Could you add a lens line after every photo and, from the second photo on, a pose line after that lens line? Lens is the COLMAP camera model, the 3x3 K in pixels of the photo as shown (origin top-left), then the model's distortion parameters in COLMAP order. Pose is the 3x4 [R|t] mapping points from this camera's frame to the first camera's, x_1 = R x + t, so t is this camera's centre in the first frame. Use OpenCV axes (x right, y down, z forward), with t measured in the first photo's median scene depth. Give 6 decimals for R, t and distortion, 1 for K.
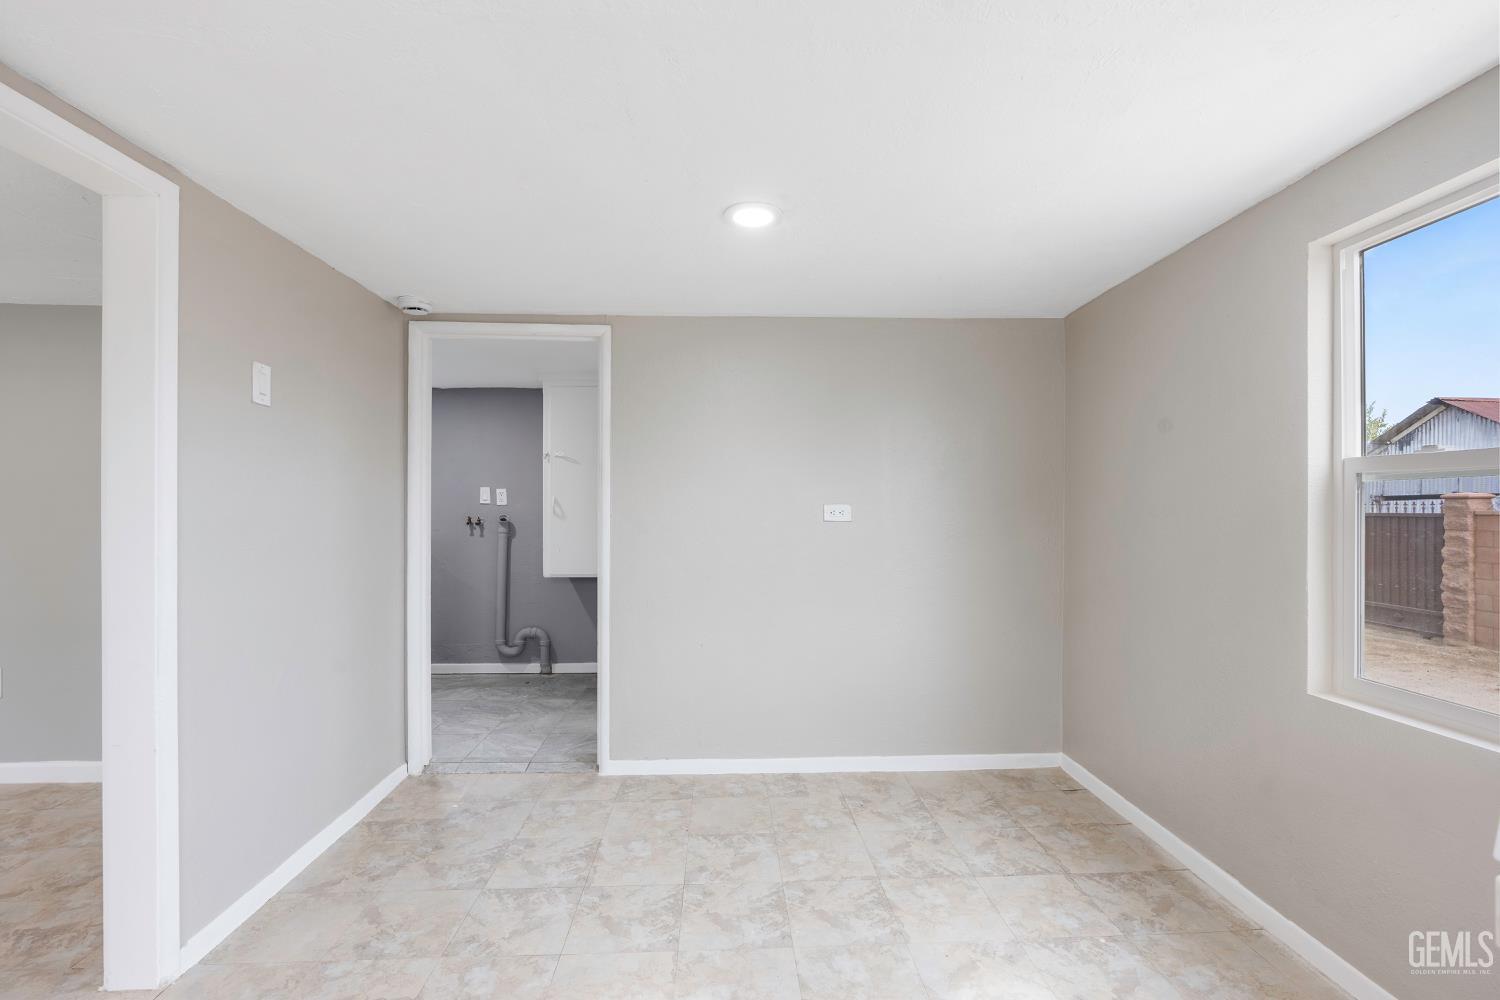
lens RADIAL K [[668.7, 0, 743.3], [0, 668.7, 500.5], [0, 0, 1]] dist [-0.013627, 0.004297]
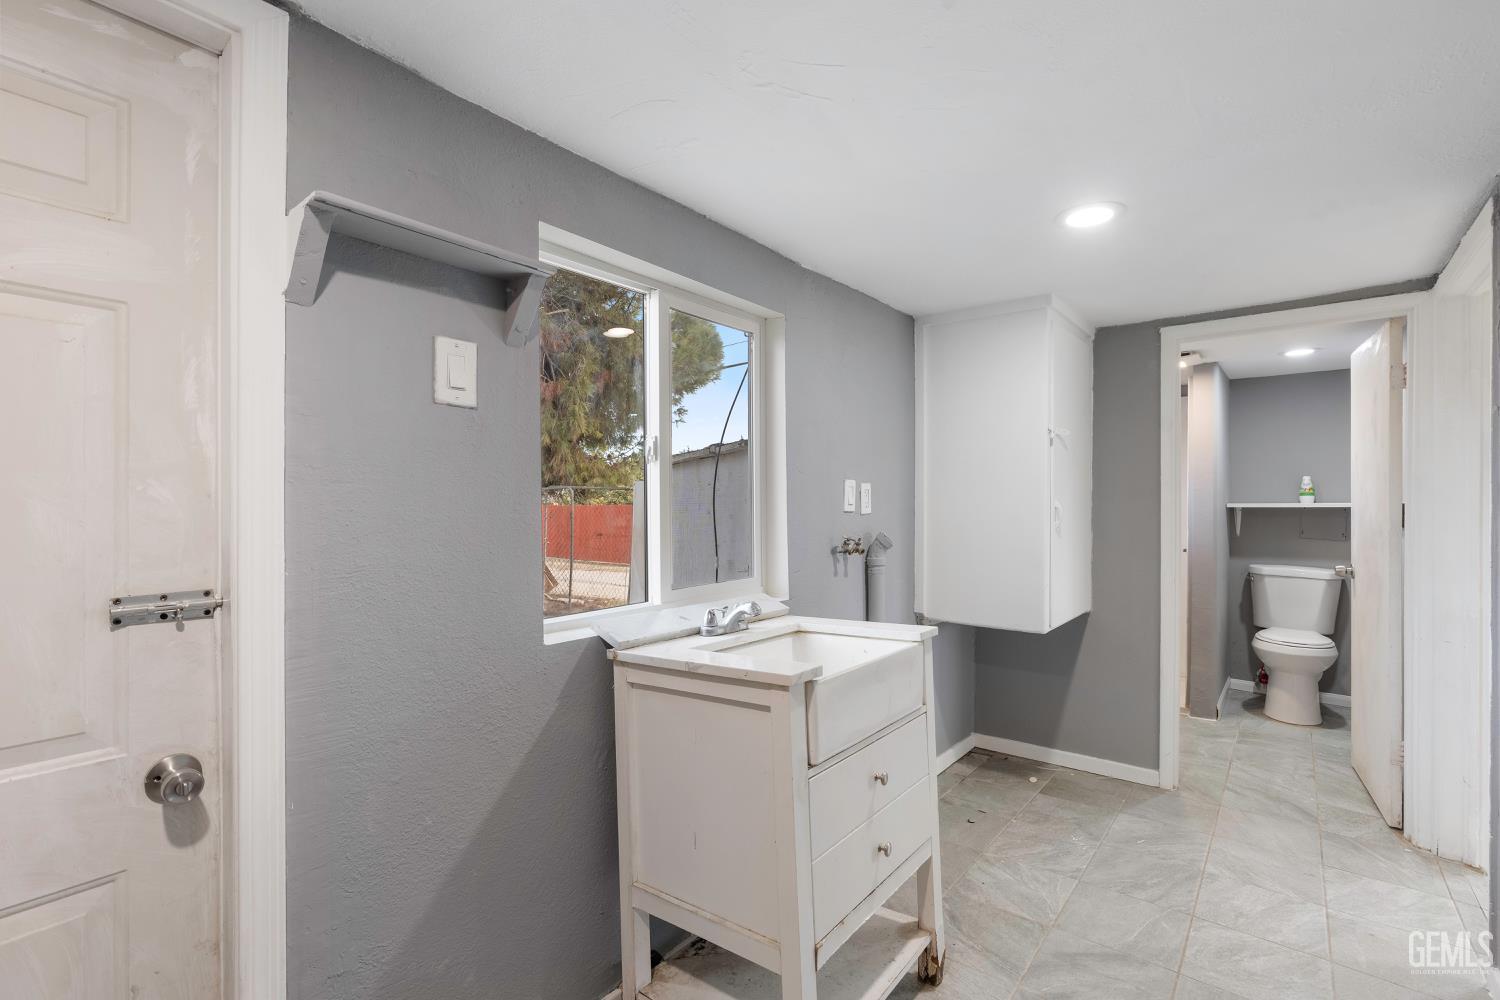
lens RADIAL K [[668.7, 0, 748.9], [0, 668.7, 510.9], [0, 0, 1]] dist [-0.013627, 0.004297]
pose [[0.669297, -0.000716, 0.742995, -1.001025], [0.002538, 0.999996, -0.001323, 0.005769], [-0.742991, 0.002771, 0.669296, 0.864838]]
